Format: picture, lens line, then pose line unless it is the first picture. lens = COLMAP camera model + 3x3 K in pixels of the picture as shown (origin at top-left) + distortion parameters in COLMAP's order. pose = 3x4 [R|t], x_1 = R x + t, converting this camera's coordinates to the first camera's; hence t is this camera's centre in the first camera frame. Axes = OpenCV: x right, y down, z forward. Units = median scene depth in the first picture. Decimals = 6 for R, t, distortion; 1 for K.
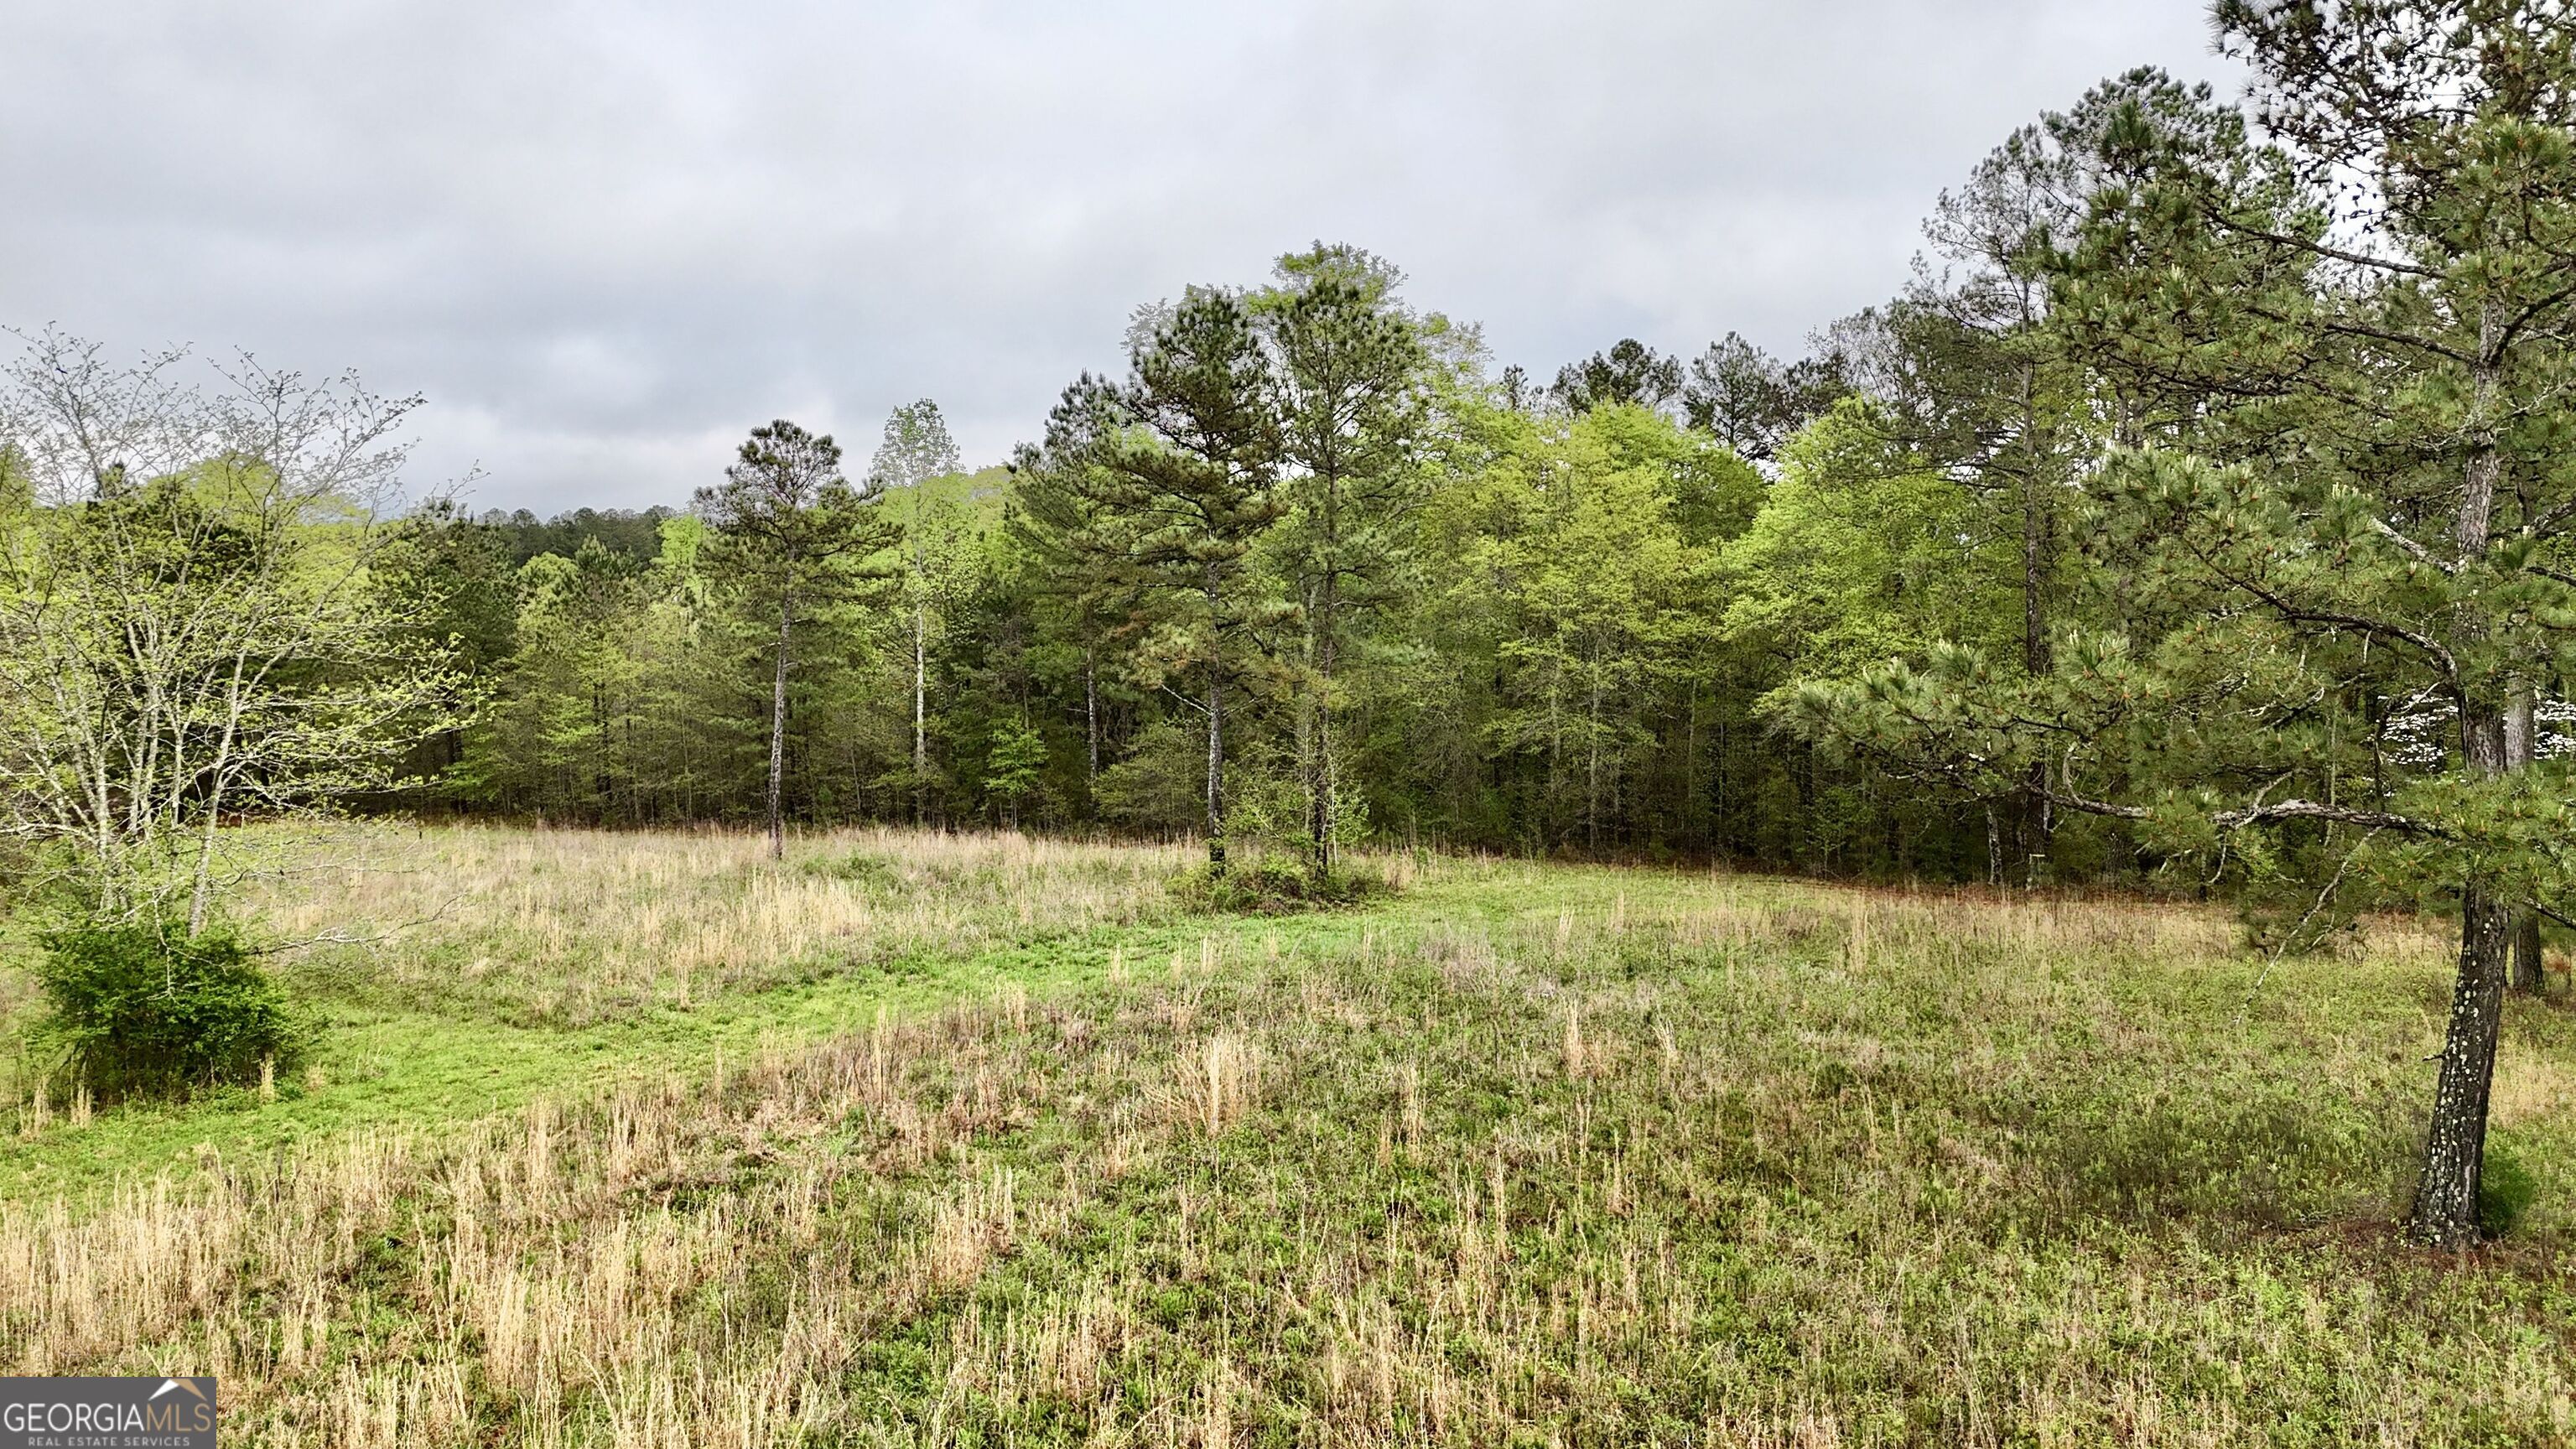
lens RADIAL K [[1784.7, 0, 1300.9], [0, 1784.7, 733.8], [0, 0, 1]] dist [0.050990, -0.073189]
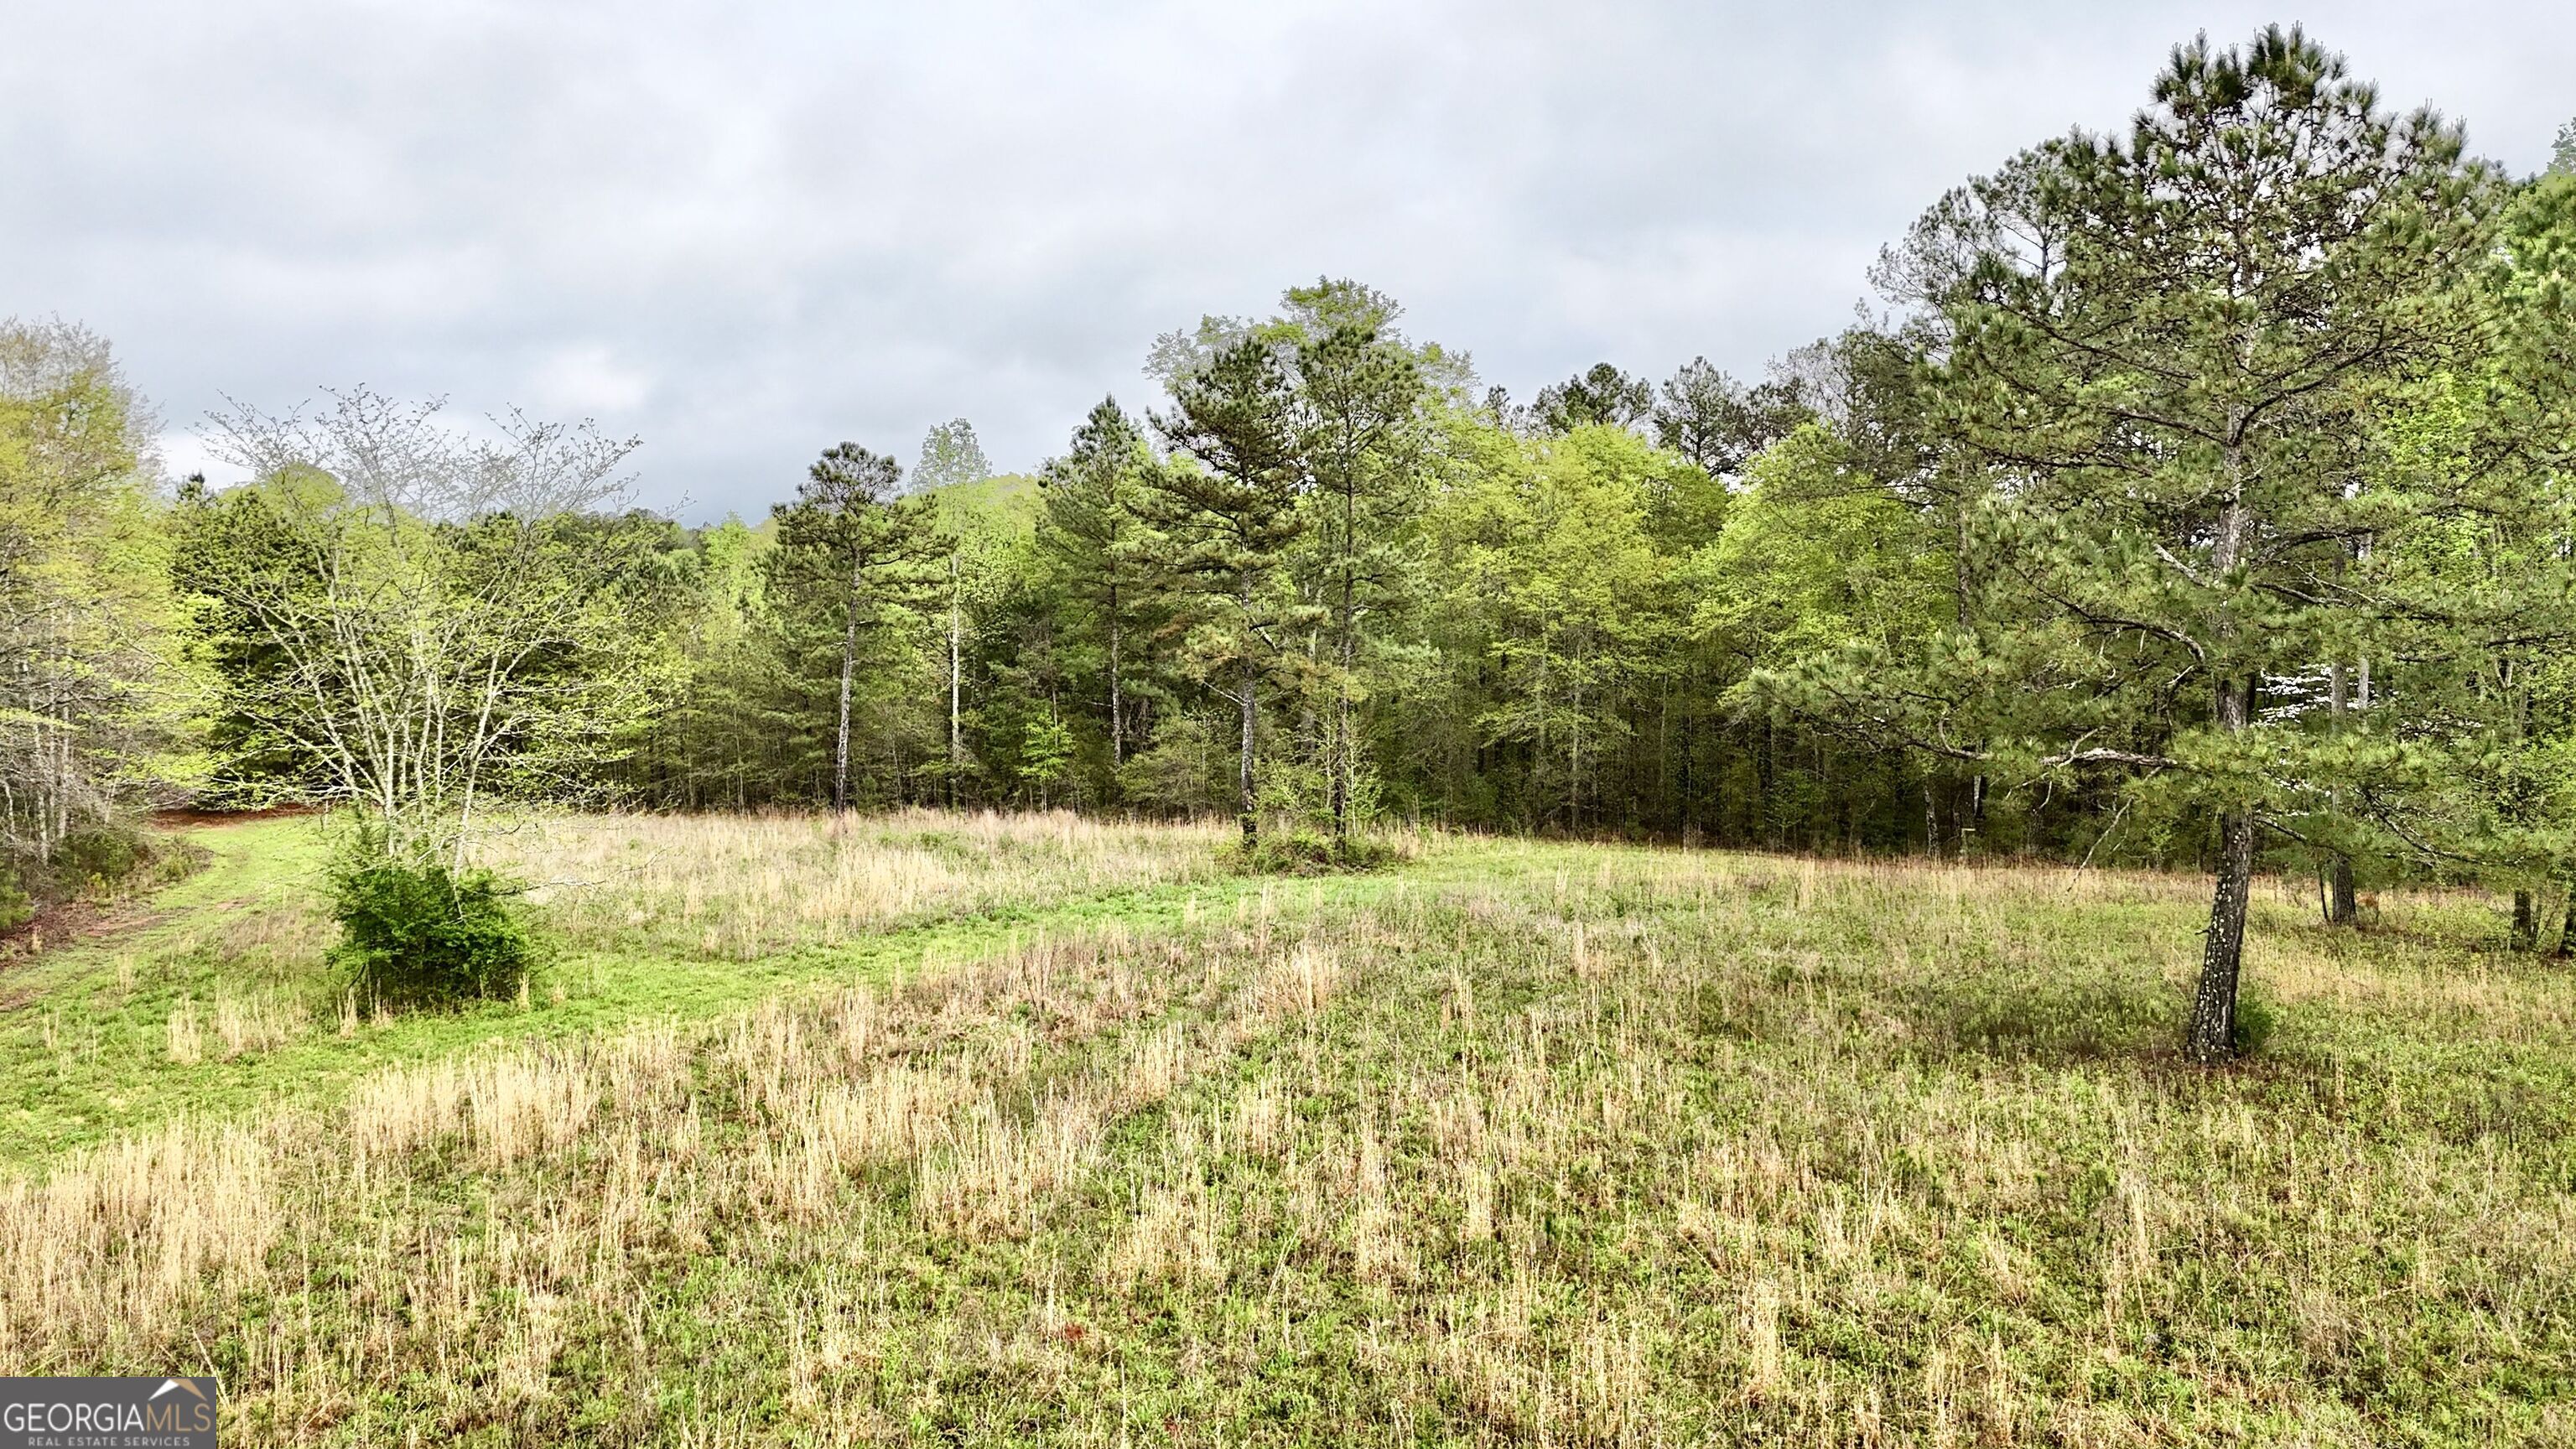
lens RADIAL K [[1799.6, 0, 1288.0], [0, 1799.6, 724.5], [0, 0, 1]] dist [0.077906, -0.201313]
pose [[0.999901, -0.001209, 0.014021, -0.032835], [0.001299, 0.999978, -0.006436, 0.007664], [-0.014013, 0.006453, 0.999881, -0.125858]]
